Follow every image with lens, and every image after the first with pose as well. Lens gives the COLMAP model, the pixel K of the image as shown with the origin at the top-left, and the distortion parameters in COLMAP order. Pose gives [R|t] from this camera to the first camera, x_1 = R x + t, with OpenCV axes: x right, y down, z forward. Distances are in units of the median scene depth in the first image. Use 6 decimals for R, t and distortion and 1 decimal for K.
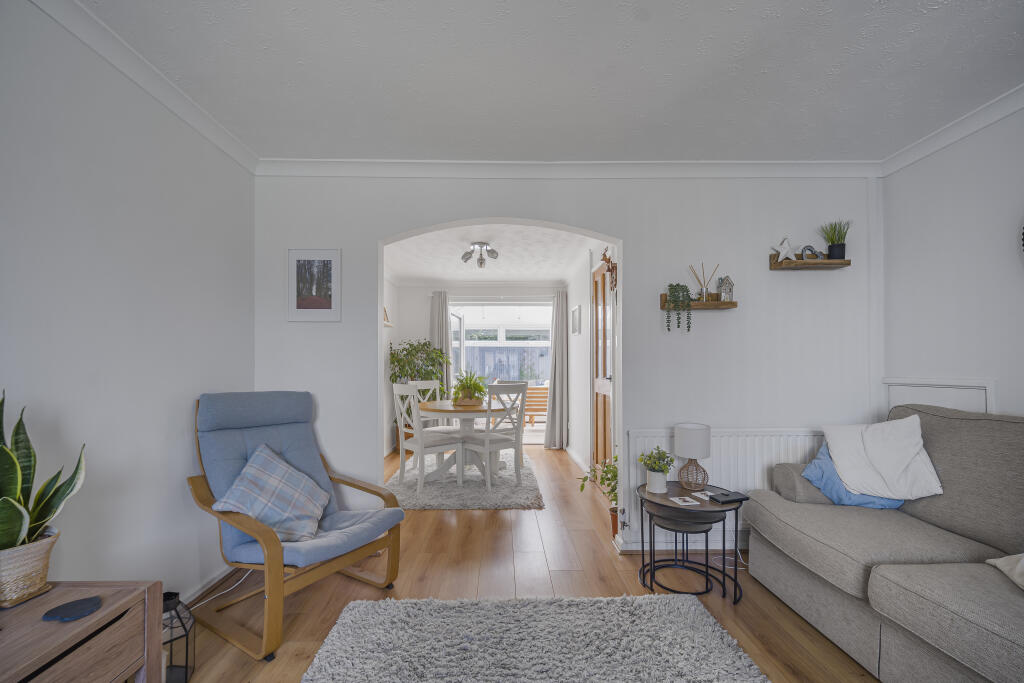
lens RADIAL K [[432.4, 0, 509.4], [0, 432.4, 358.5], [0, 0, 1]] dist [0.000397, 0.000030]
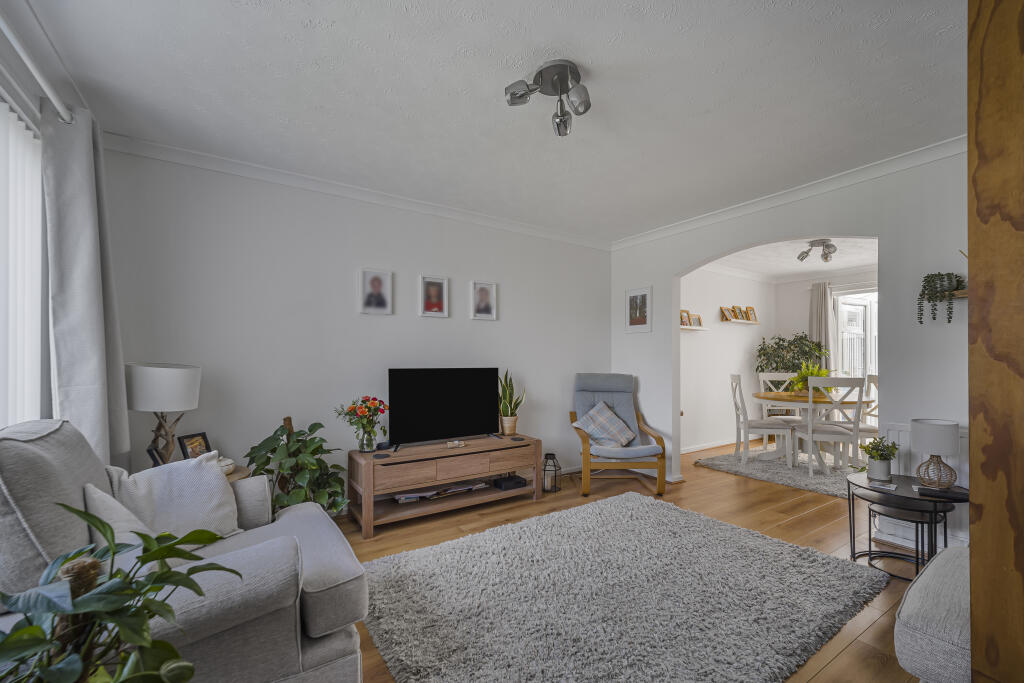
lens RADIAL K [[432.4, 0, 509.4], [0, 432.4, 358.5], [0, 0, 1]] dist [0.000397, 0.000030]
pose [[0.534205, -0.002188, -0.845352, 0.369628], [0.016696, 0.999829, 0.007963, -0.004607], [0.845190, -0.018368, 0.534150, -0.161682]]
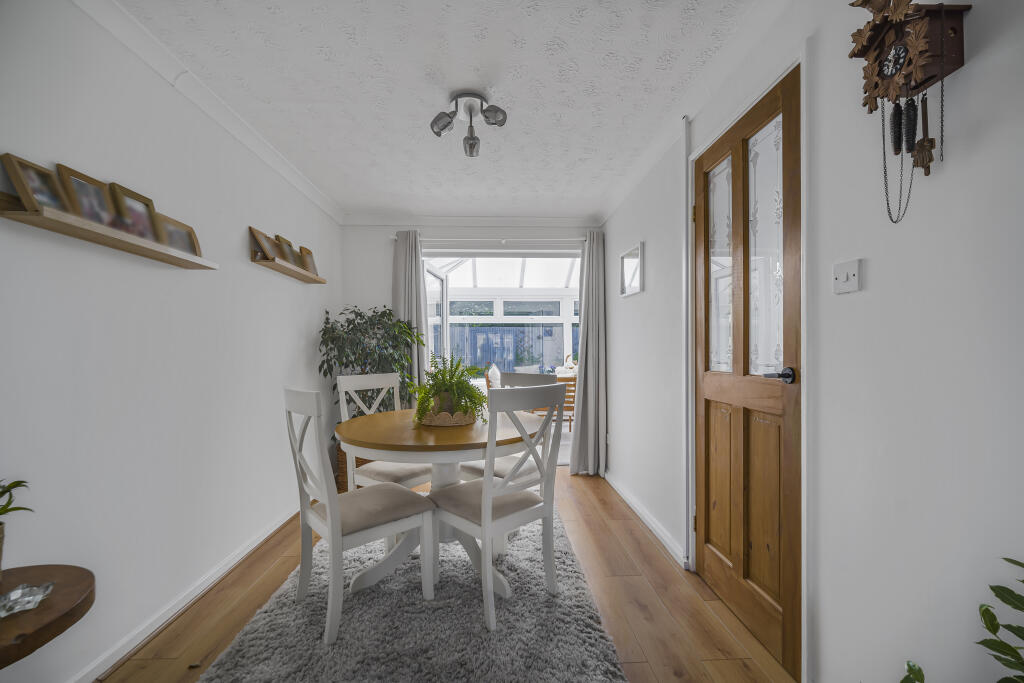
lens RADIAL K [[425.0, 0, 501.6], [0, 425.0, 351.1], [0, 0, 1]] dist [0.000012, -0.000004]
pose [[0.999984, -0.004799, 0.002880, -0.029956], [0.004734, 0.999748, 0.021944, 0.010306], [-0.002984, -0.021930, 0.999755, 0.460354]]
